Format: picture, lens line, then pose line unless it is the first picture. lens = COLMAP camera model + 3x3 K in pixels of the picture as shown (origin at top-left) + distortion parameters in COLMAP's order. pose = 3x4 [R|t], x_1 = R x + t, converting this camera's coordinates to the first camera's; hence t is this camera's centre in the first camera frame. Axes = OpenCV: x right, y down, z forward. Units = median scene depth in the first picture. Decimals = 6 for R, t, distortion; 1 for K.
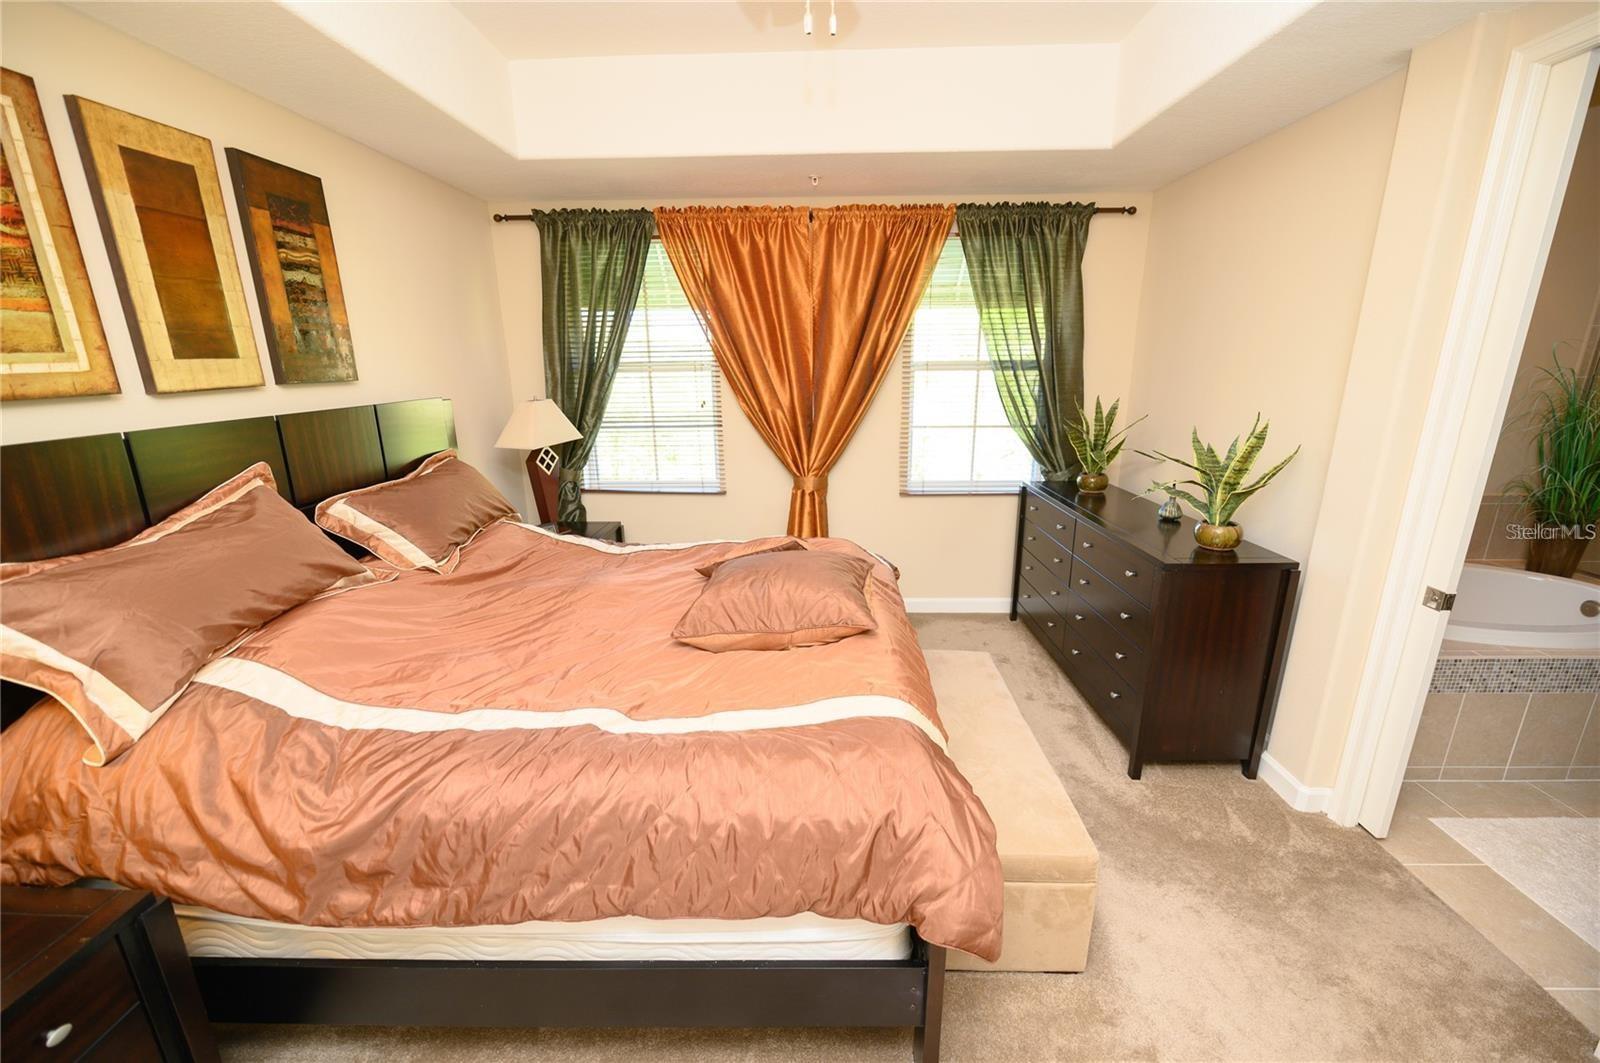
lens RADIAL K [[642.6, 0, 803.4], [0, 642.6, 534.1], [0, 0, 1]] dist [-0.010380, -0.000471]
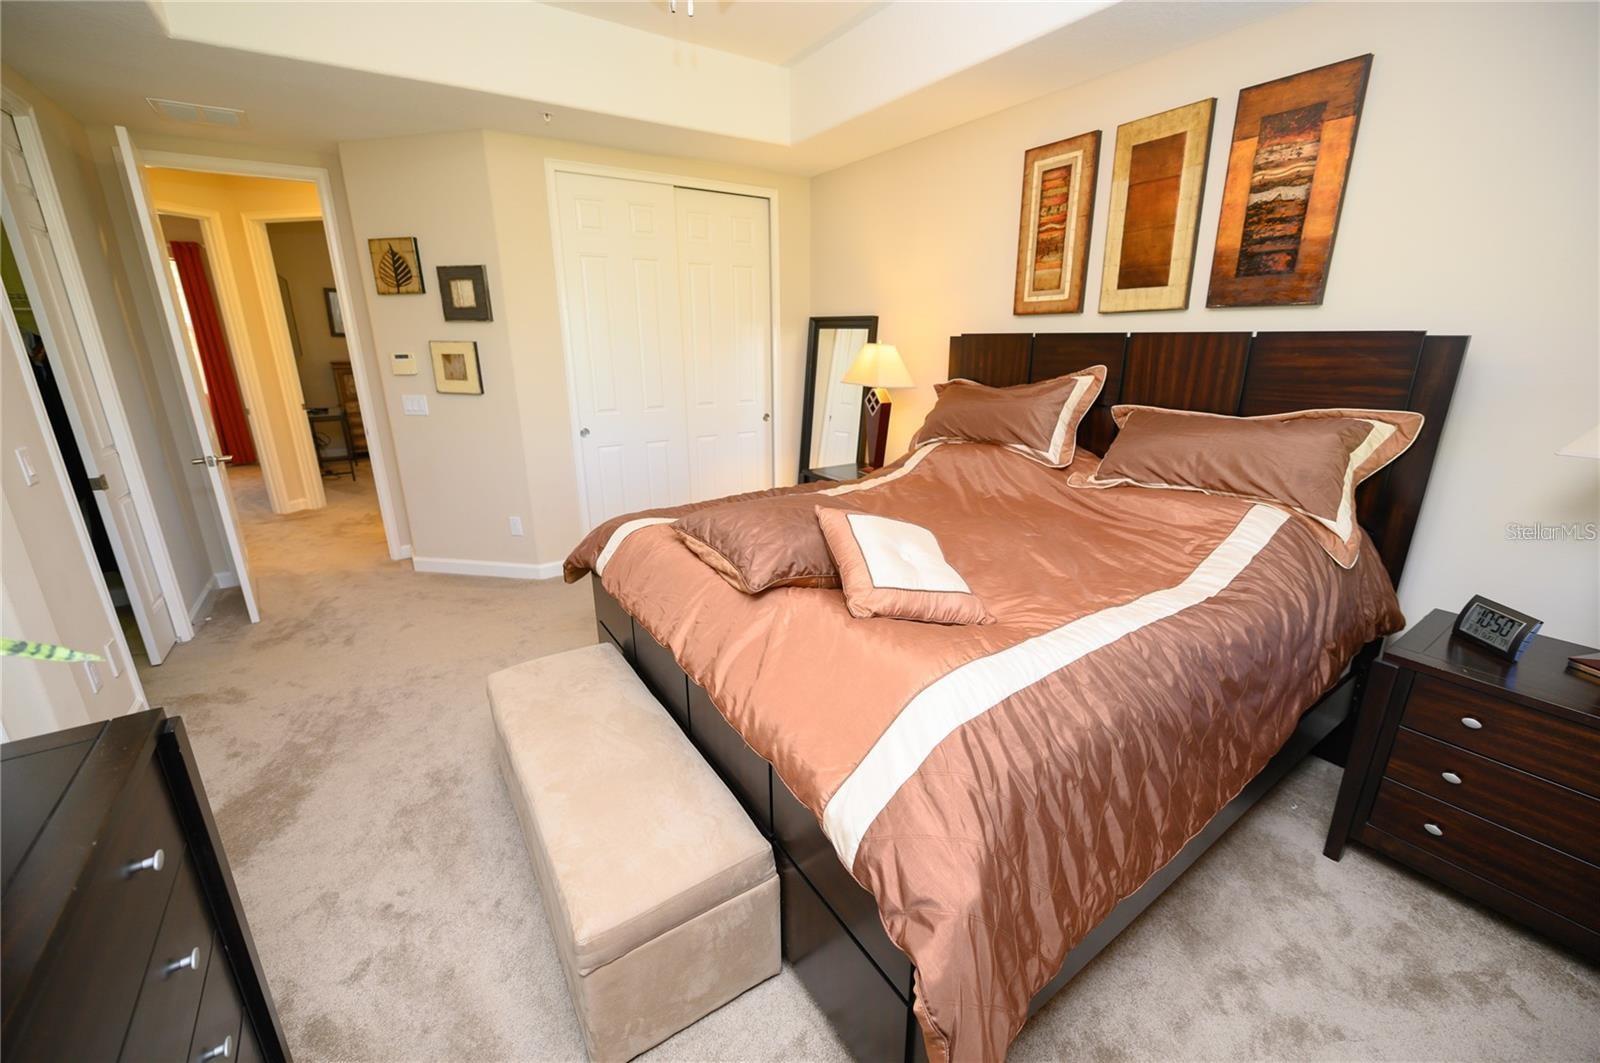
lens RADIAL K [[642.6, 0, 798.5], [0, 642.6, 527.7], [0, 0, 1]] dist [-0.010380, -0.000471]
pose [[-0.814136, 0.188003, -0.549398, 0.467586], [-0.132688, 0.860872, 0.491216, -0.373315], [0.565311, 0.472815, -0.675921, 1.599572]]
